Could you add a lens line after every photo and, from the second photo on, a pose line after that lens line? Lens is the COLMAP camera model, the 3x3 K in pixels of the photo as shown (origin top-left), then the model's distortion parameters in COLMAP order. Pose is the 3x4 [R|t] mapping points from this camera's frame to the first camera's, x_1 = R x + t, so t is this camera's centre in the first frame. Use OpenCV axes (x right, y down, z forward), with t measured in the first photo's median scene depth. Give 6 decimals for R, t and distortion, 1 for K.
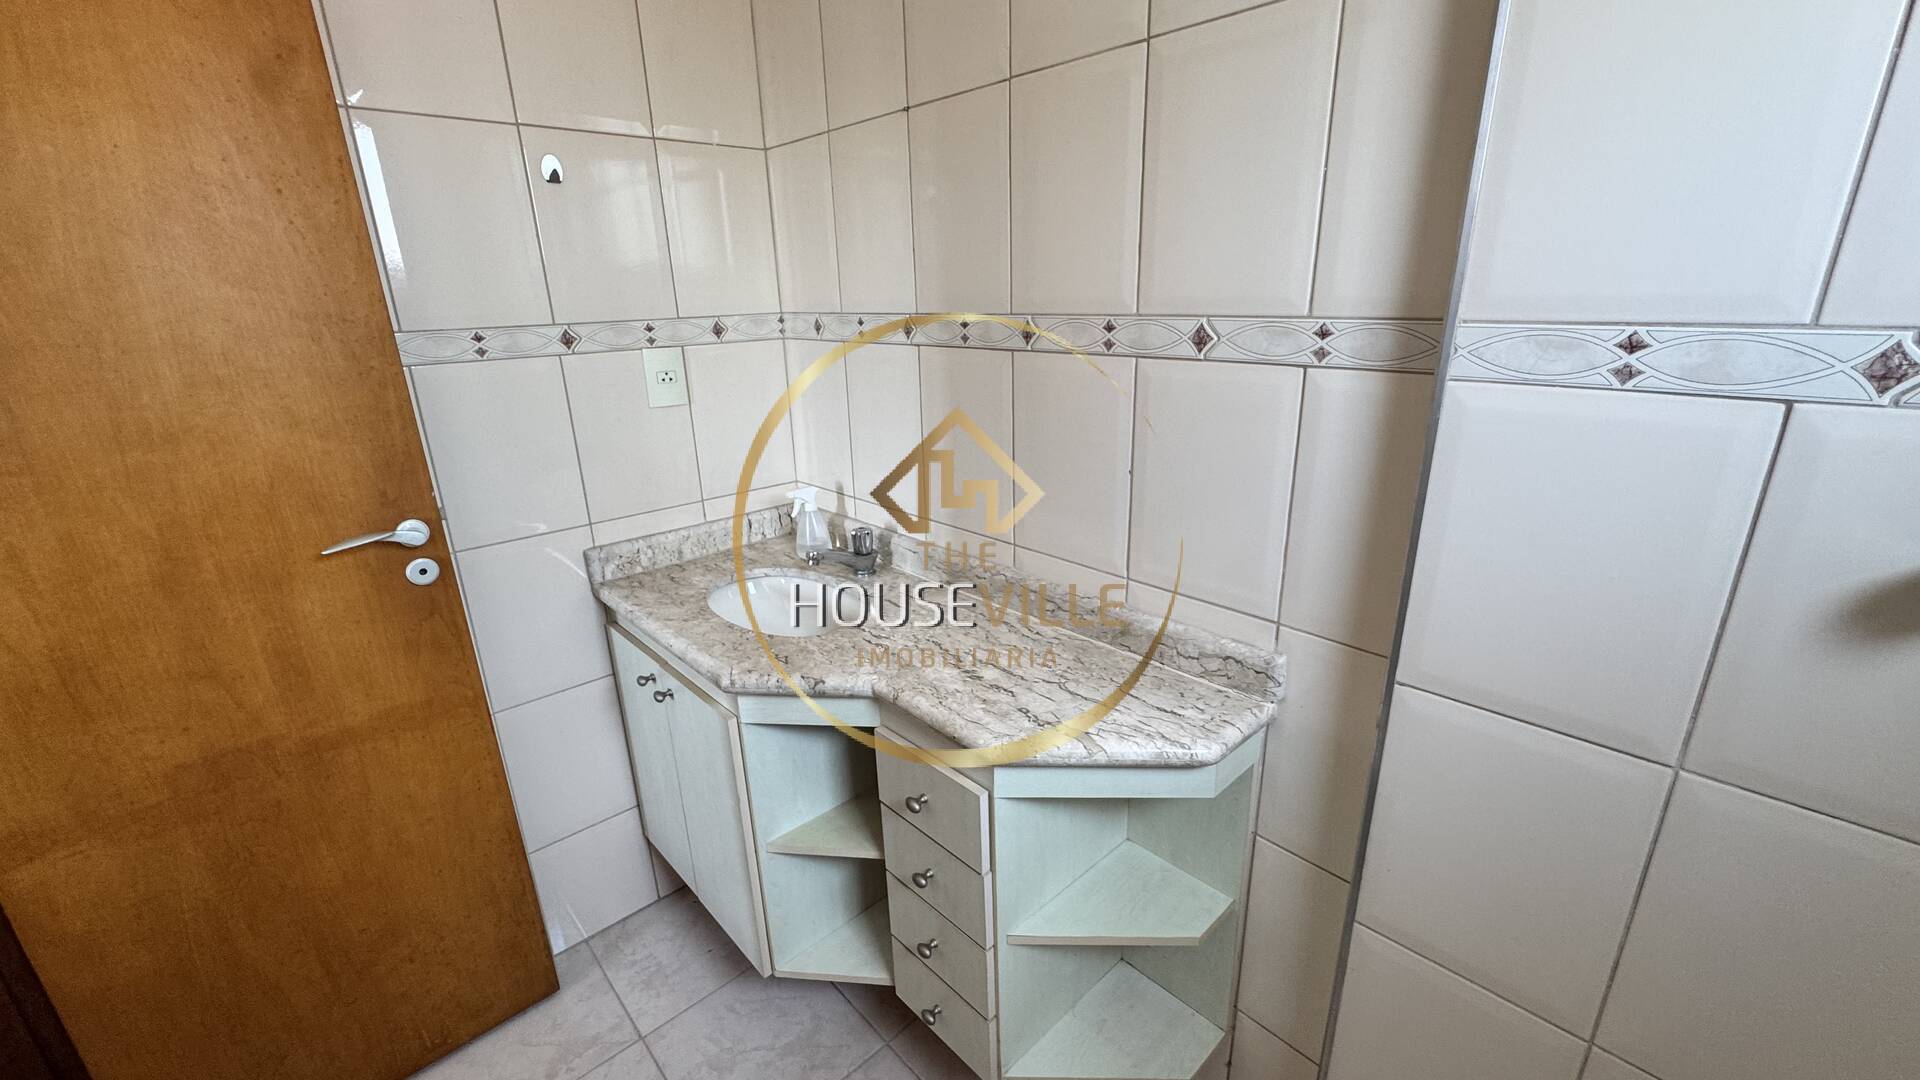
lens RADIAL K [[778.5, 0, 932.6], [0, 778.5, 539.3], [0, 0, 1]] dist [-0.001718, -0.000083]
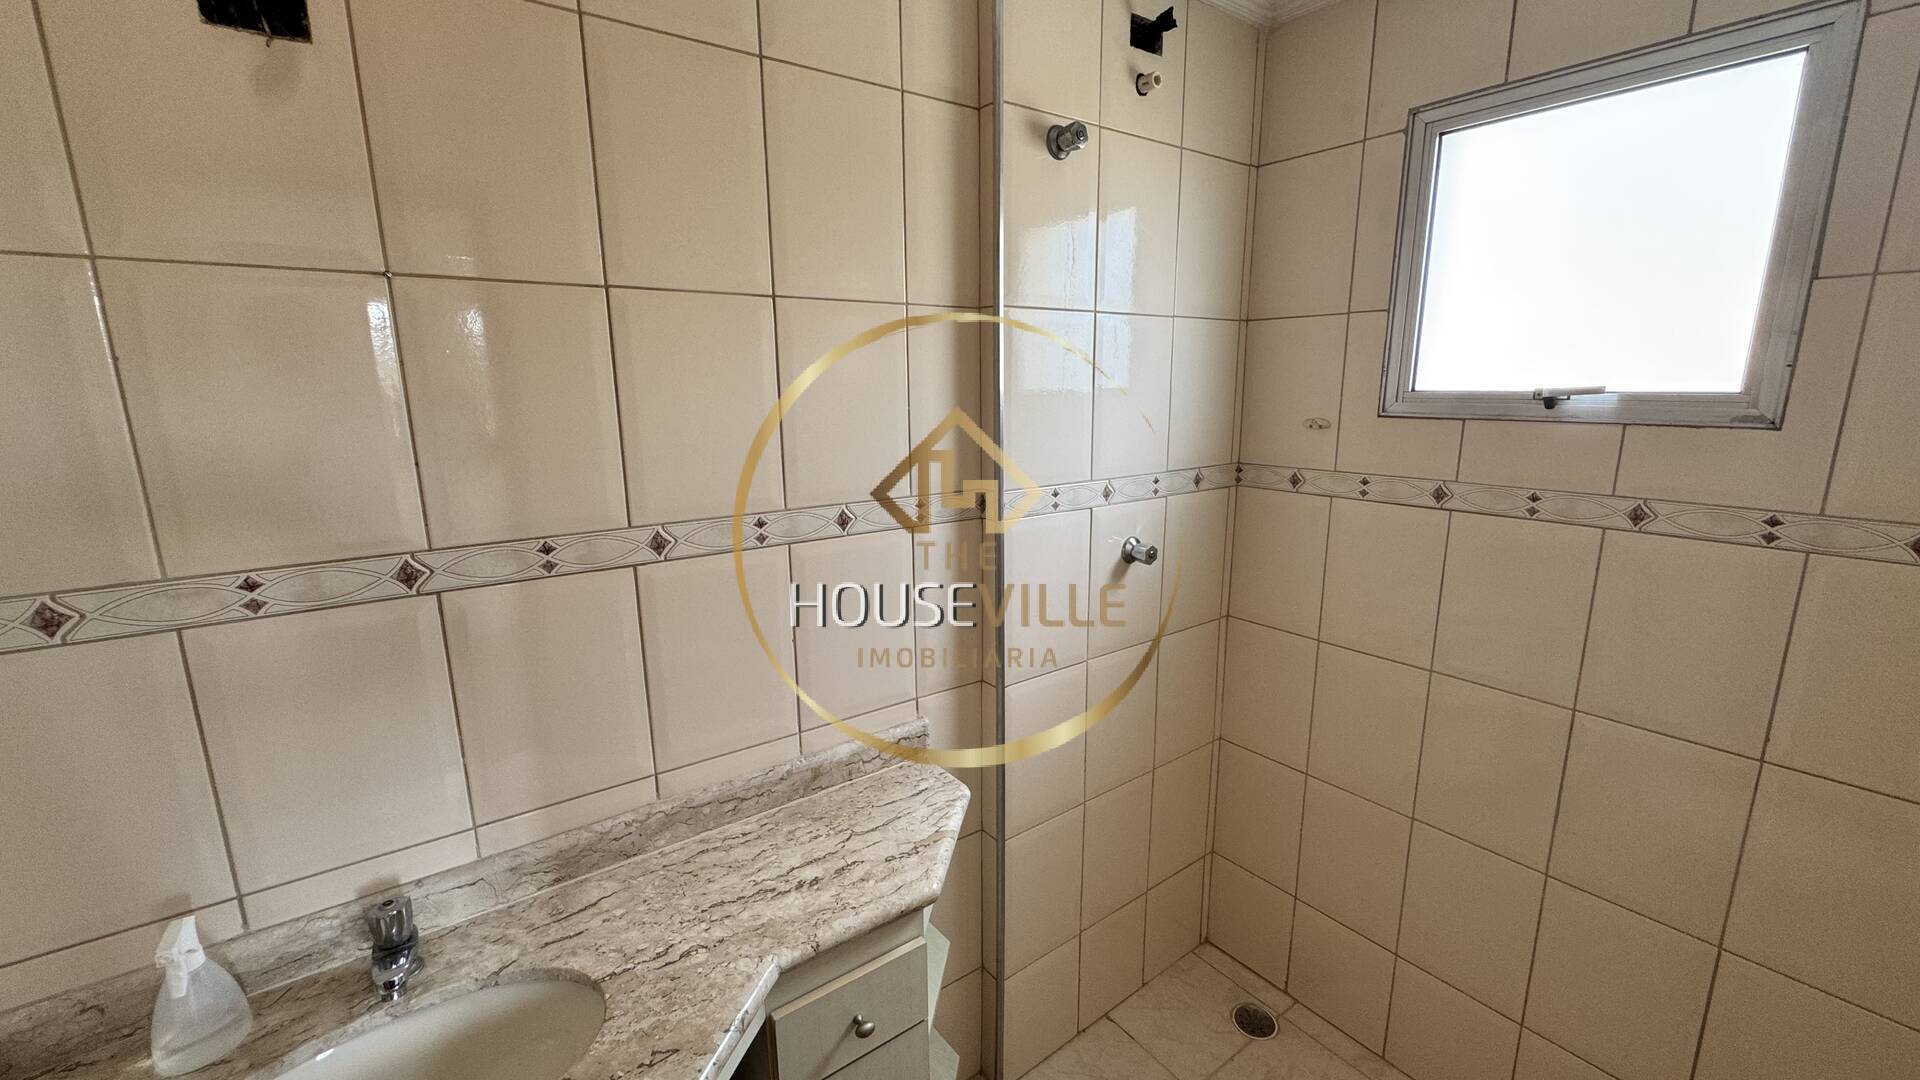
lens RADIAL K [[768.1, 0, 956.0], [0, 768.1, 543.0], [0, 0, 1]] dist [-0.001637, 0.000005]
pose [[0.095659, -0.165981, 0.981478, -0.824211], [0.324061, 0.937479, 0.126956, -0.292983], [-0.941188, 0.305914, 0.143466, 0.582647]]
